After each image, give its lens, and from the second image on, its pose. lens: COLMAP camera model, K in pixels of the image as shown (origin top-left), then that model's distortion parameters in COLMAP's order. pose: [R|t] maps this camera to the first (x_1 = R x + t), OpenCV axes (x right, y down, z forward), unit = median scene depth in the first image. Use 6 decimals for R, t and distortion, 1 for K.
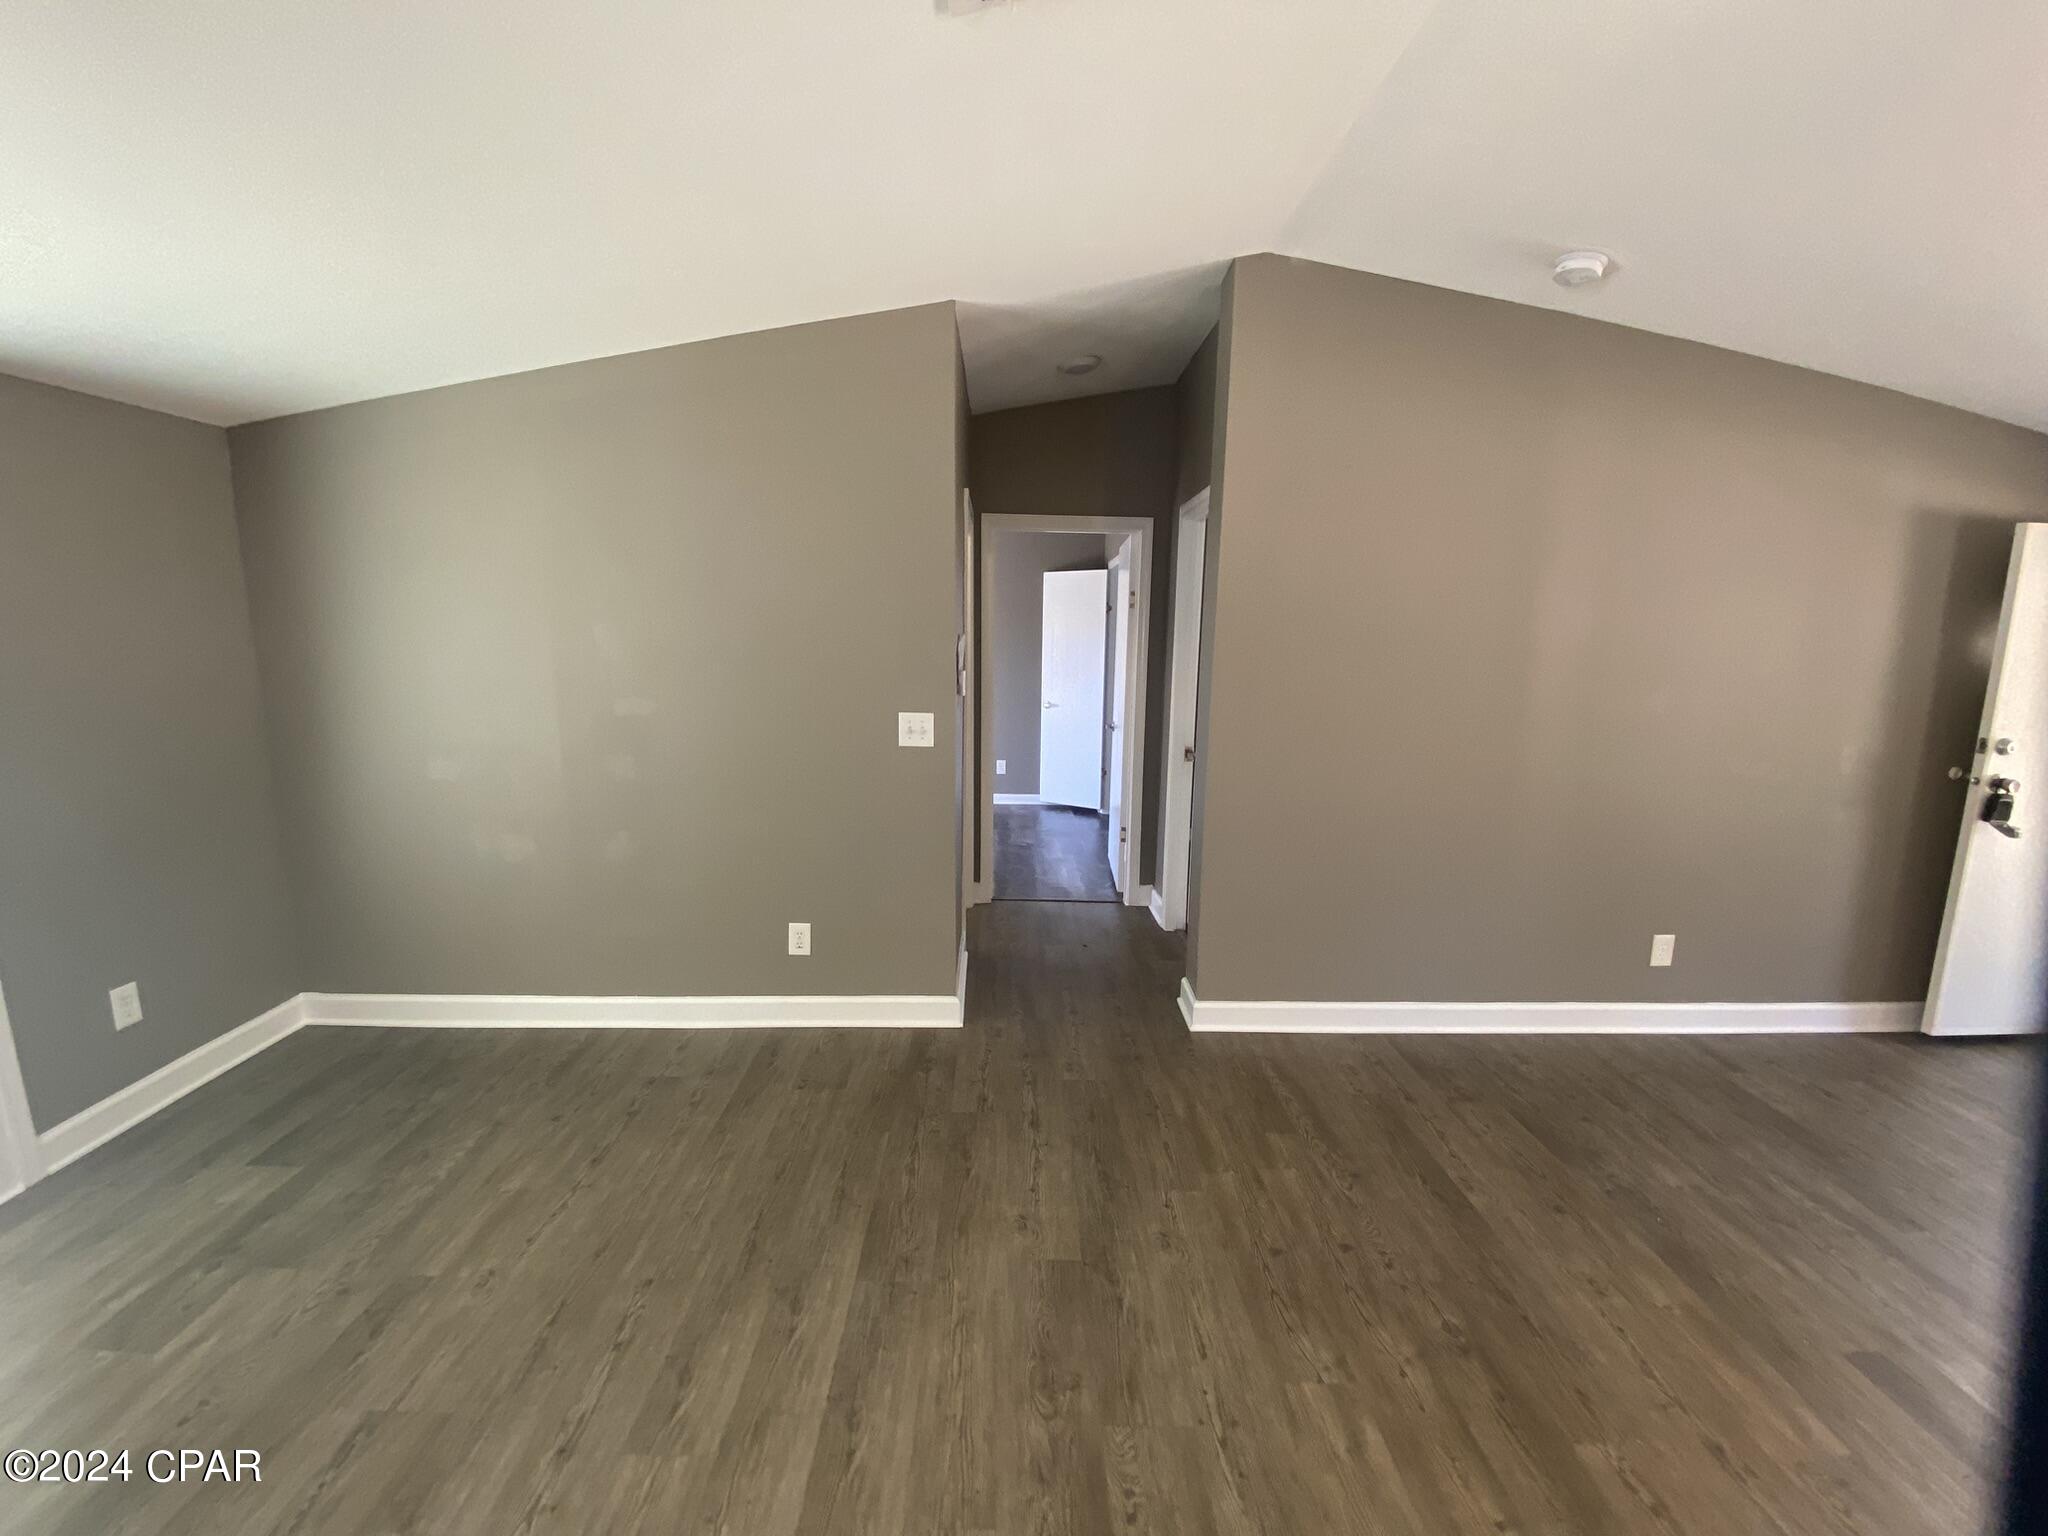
lens RADIAL K [[827.7, 0, 1005.8], [0, 827.7, 761.0], [0, 0, 1]] dist [0.002572, -0.012592]
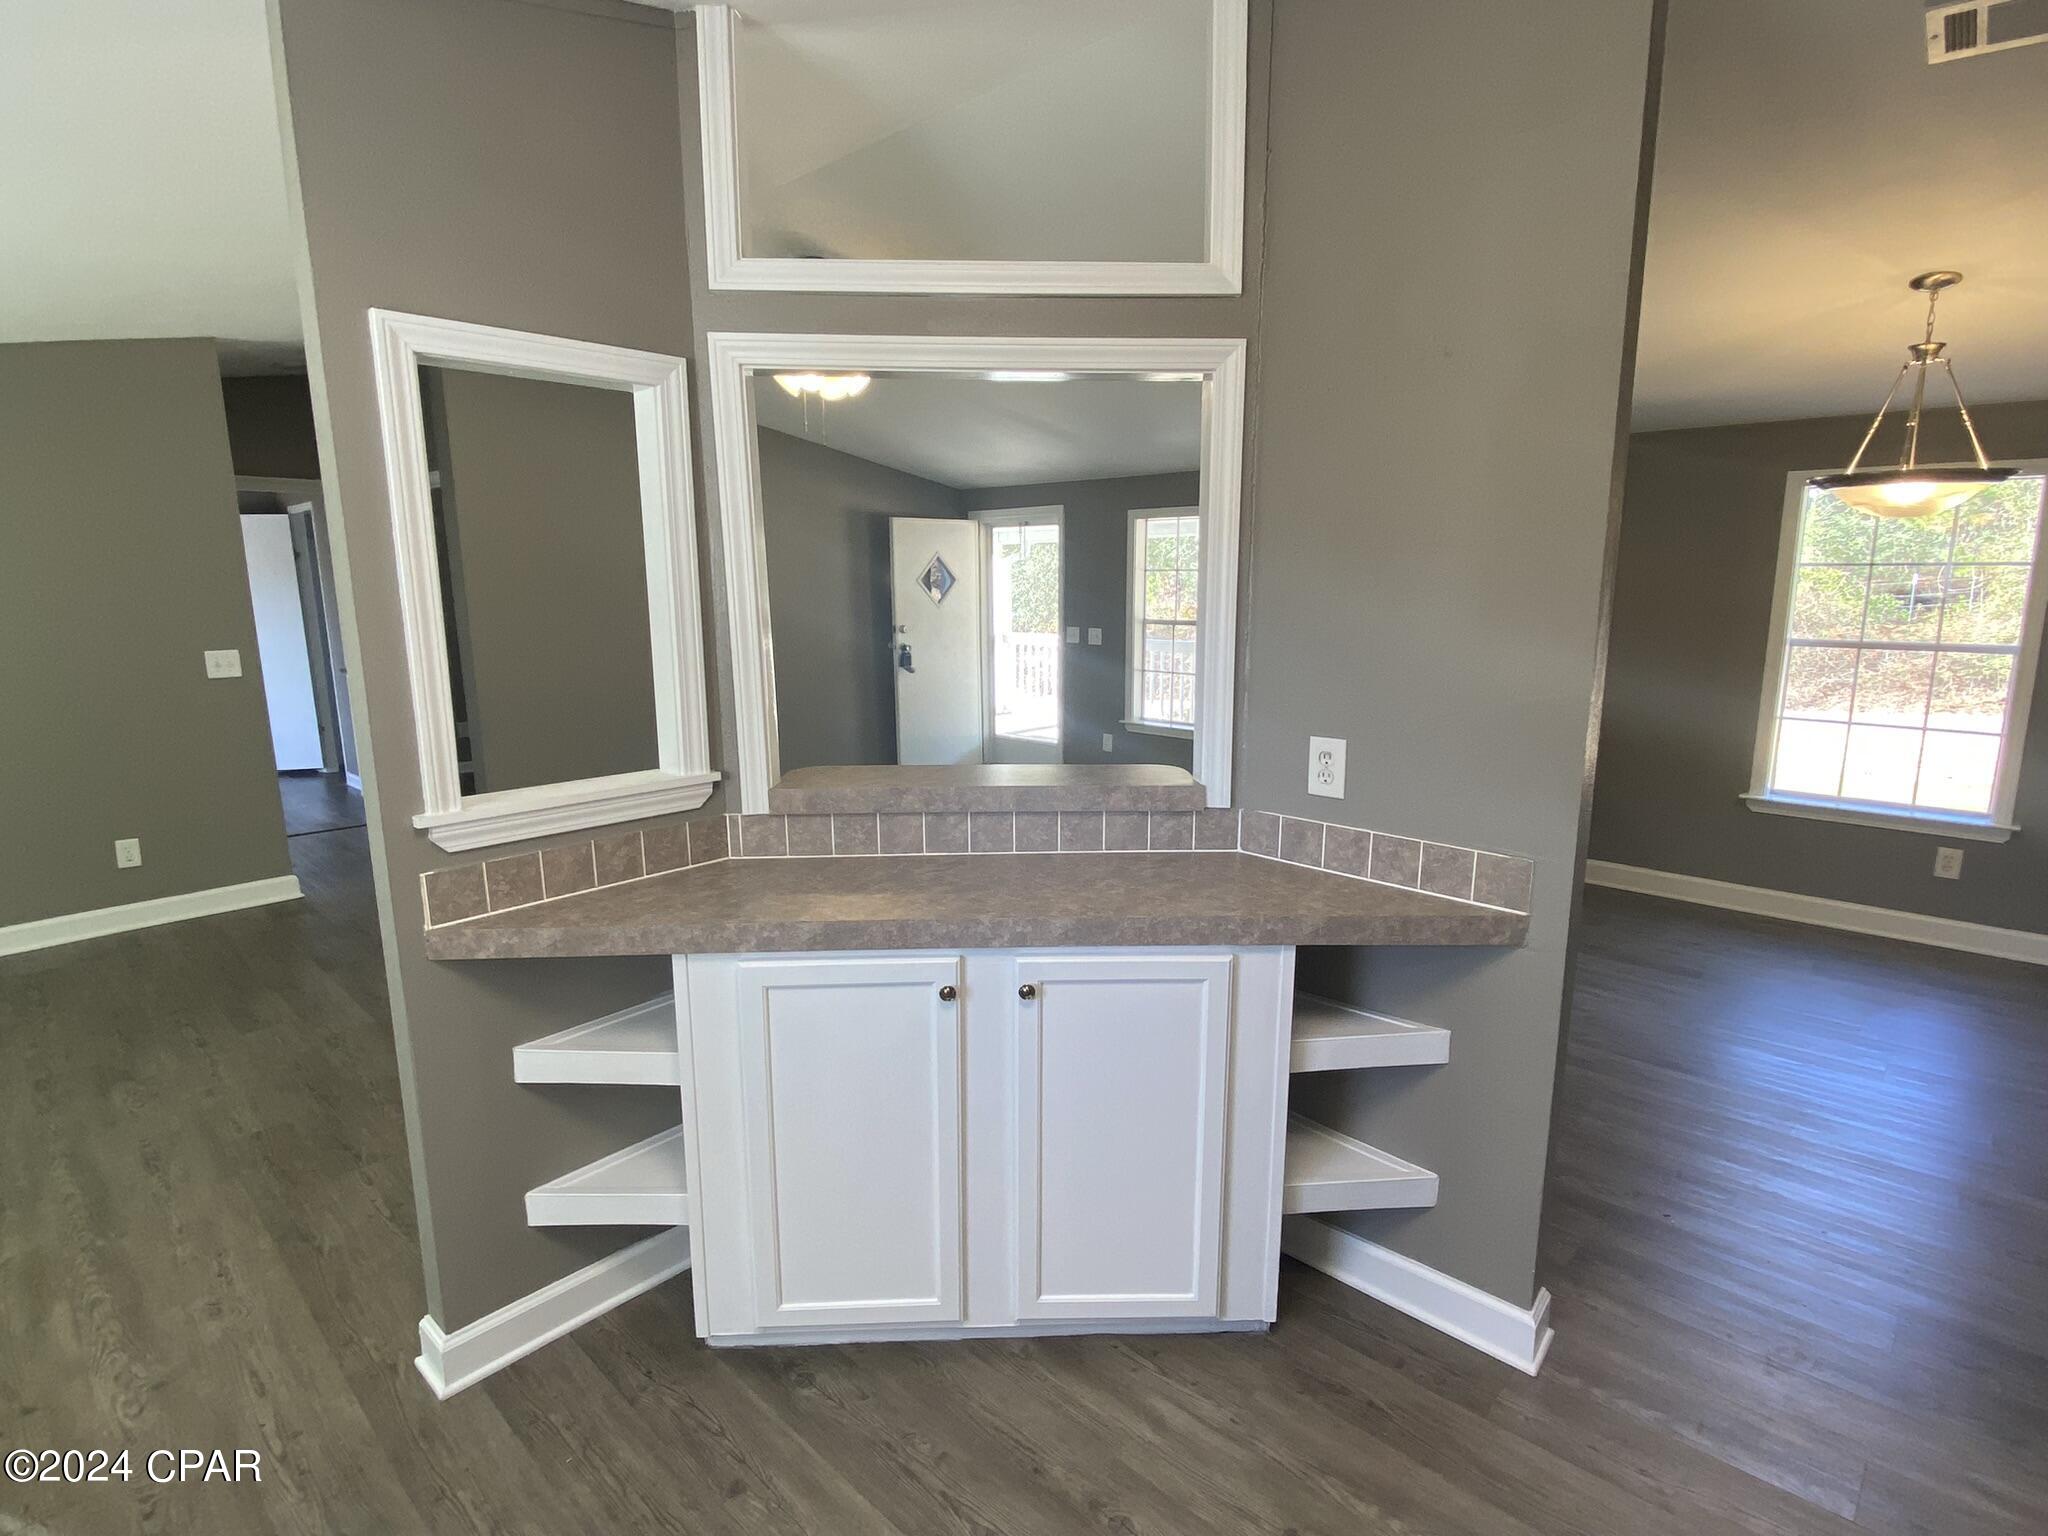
lens RADIAL K [[1022.0, 0, 1015.9], [0, 1022.0, 771.4], [0, 0, 1]] dist [0.035963, -0.031707]
pose [[0.693323, -0.151937, 0.704428, -0.402633], [0.128731, 0.987910, 0.086380, 0.142388], [-0.709036, 0.030792, 0.704500, -0.945279]]
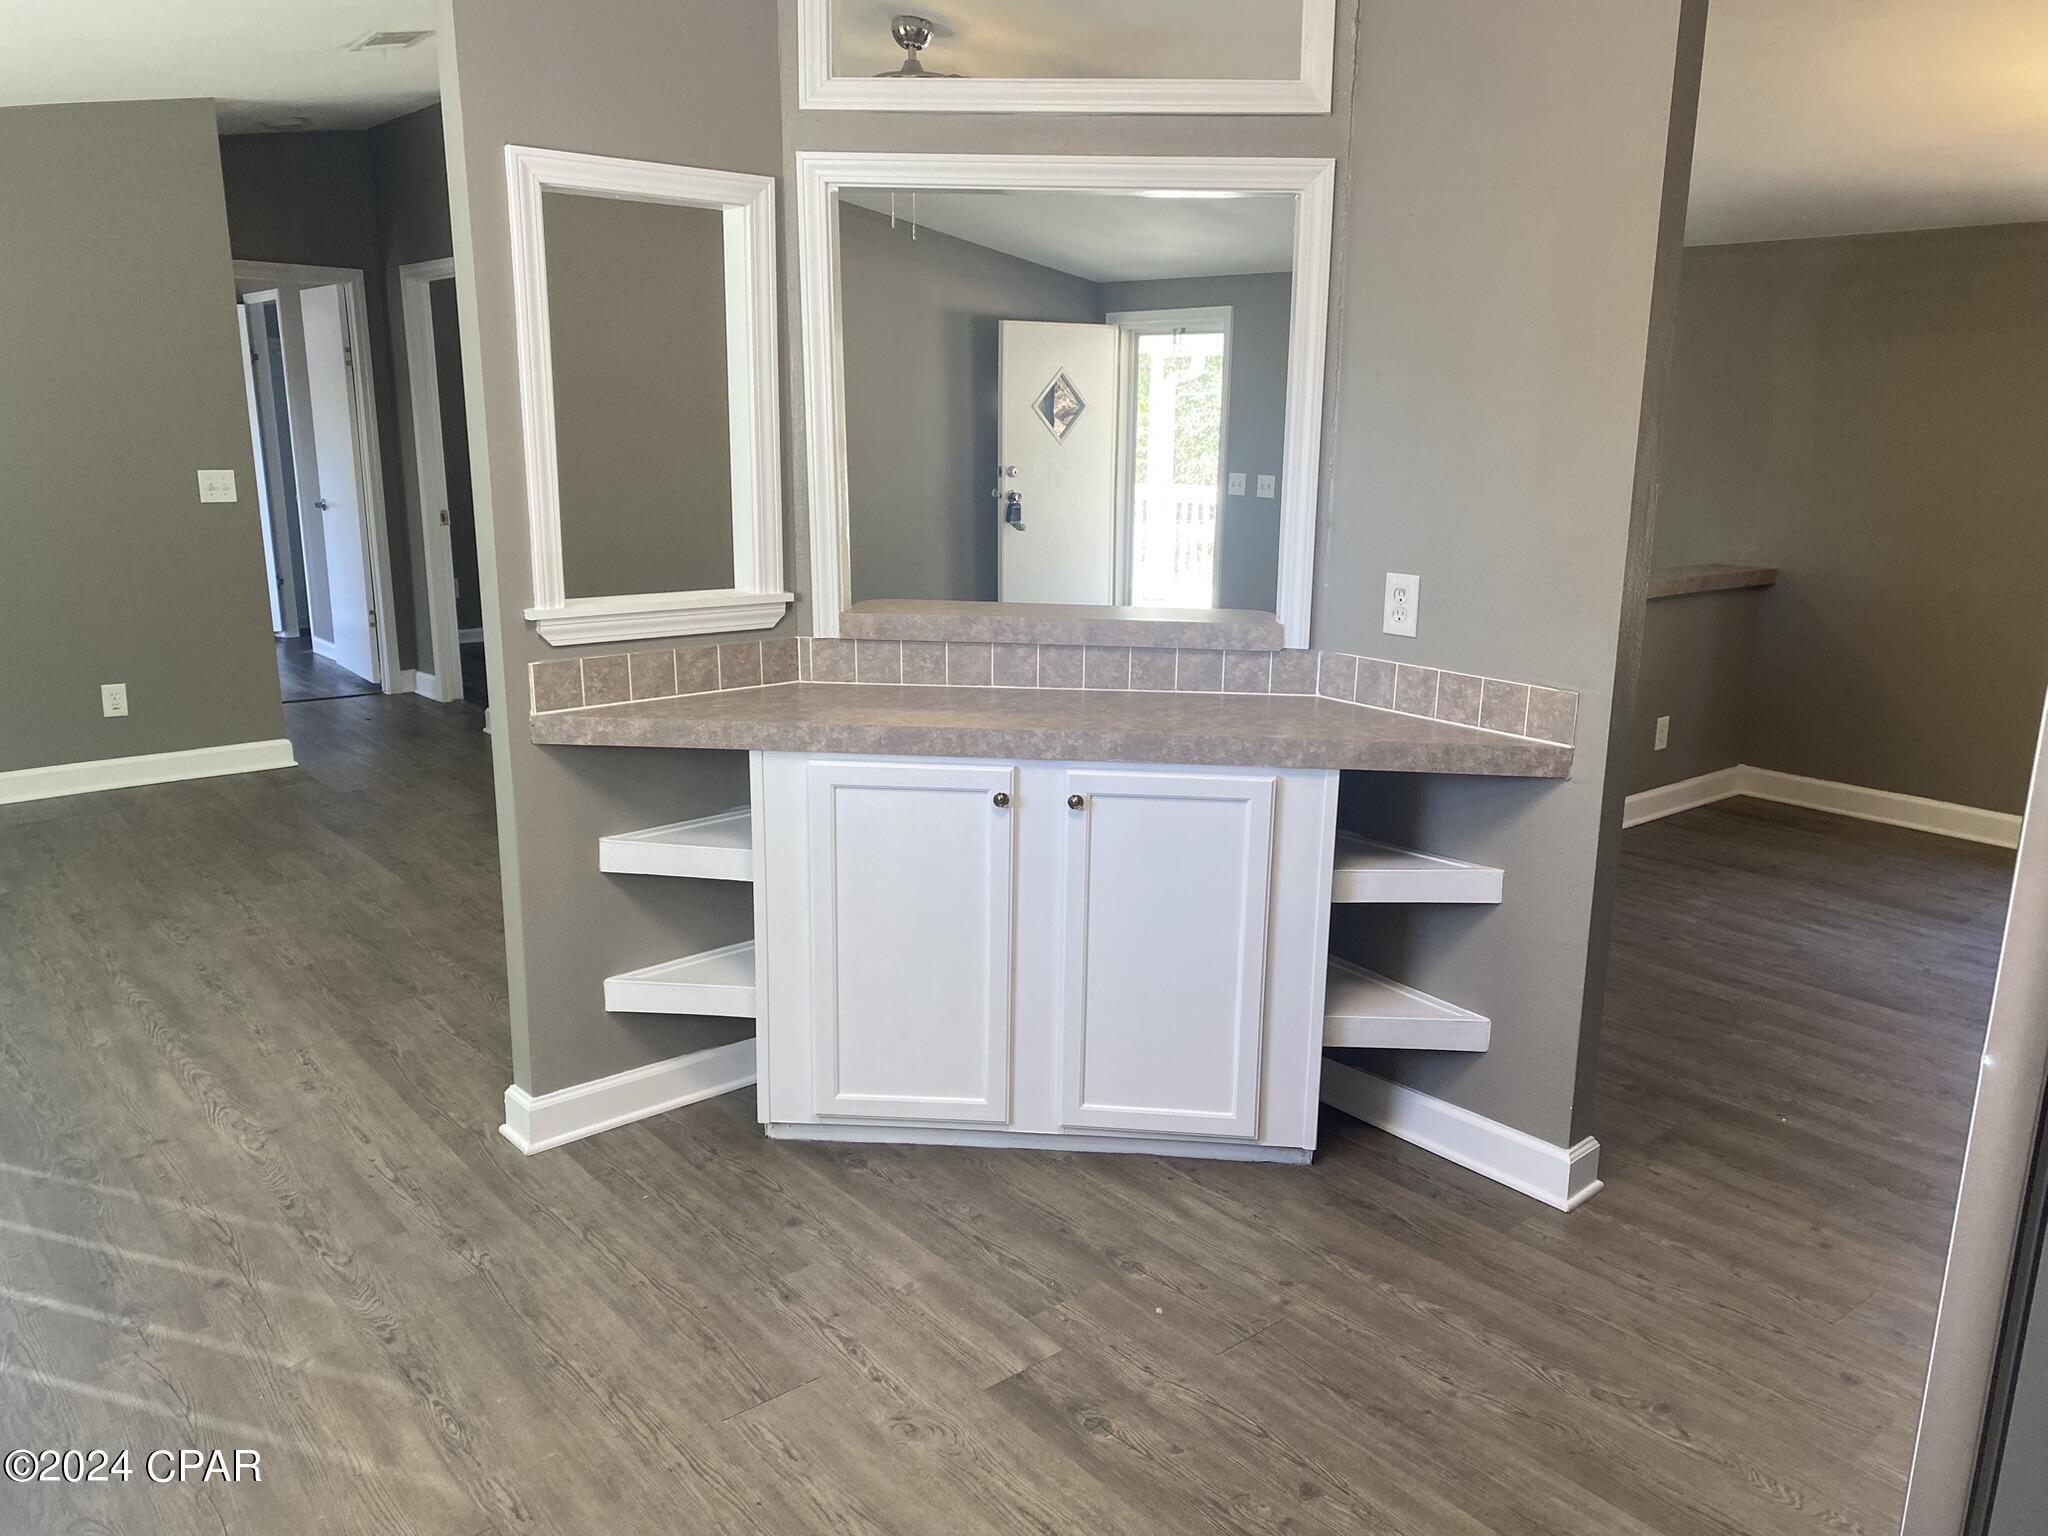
lens RADIAL K [[1548.6, 0, 1032.6], [0, 1548.6, 780.0], [0, 0, 1]] dist [0.081071, -0.115093]
pose [[0.768791, -0.153653, 0.620767, -0.619374], [0.098098, 0.987552, 0.122951, 0.192331], [-0.631932, -0.033627, 0.774294, -1.264059]]
